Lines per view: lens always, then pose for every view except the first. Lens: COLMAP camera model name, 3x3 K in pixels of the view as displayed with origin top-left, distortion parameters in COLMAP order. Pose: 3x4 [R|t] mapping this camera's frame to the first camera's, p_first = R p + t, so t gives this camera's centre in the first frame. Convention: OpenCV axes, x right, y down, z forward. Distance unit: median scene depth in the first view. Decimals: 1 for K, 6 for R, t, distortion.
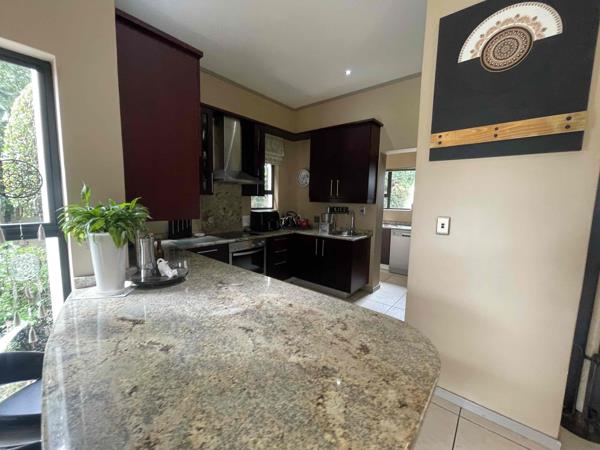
lens RADIAL K [[240.6, 0, 301.7], [0, 240.6, 224.5], [0, 0, 1]] dist [-0.007626, 0.000297]
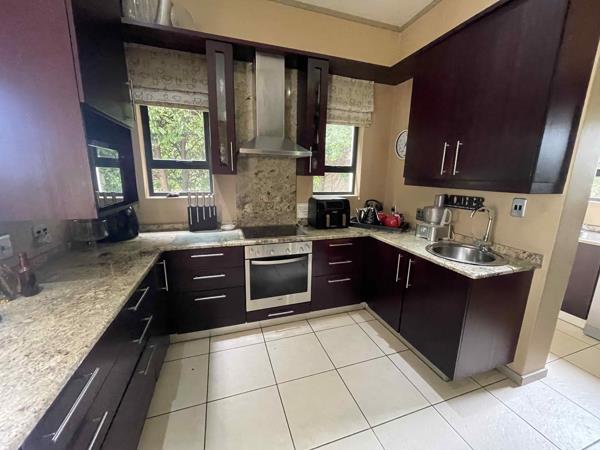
lens RADIAL K [[240.6, 0, 301.7], [0, 240.6, 224.5], [0, 0, 1]] dist [-0.007626, 0.000297]
pose [[0.845912, 0.102776, -0.523326, 0.144464], [-0.057815, 0.993145, 0.101591, -0.047459], [0.530179, -0.055681, 0.846055, 0.399219]]
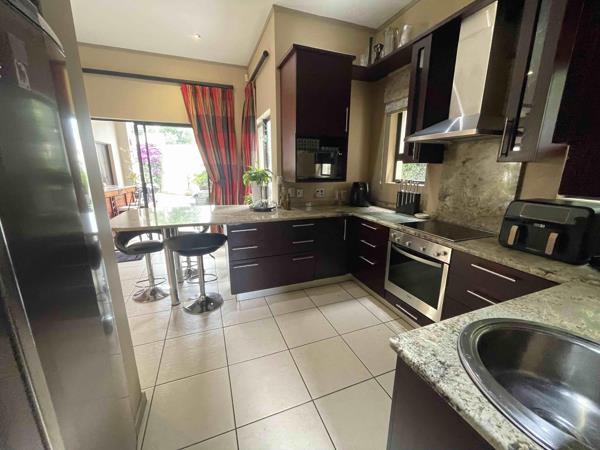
lens RADIAL K [[240.6, 0, 301.7], [0, 240.6, 224.5], [0, 0, 1]] dist [-0.007626, 0.000297]
pose [[-0.488866, 0.180119, -0.853562, 0.366957], [-0.110074, 0.957896, 0.265179, -0.079150], [0.865387, 0.223592, -0.448456, 0.854596]]
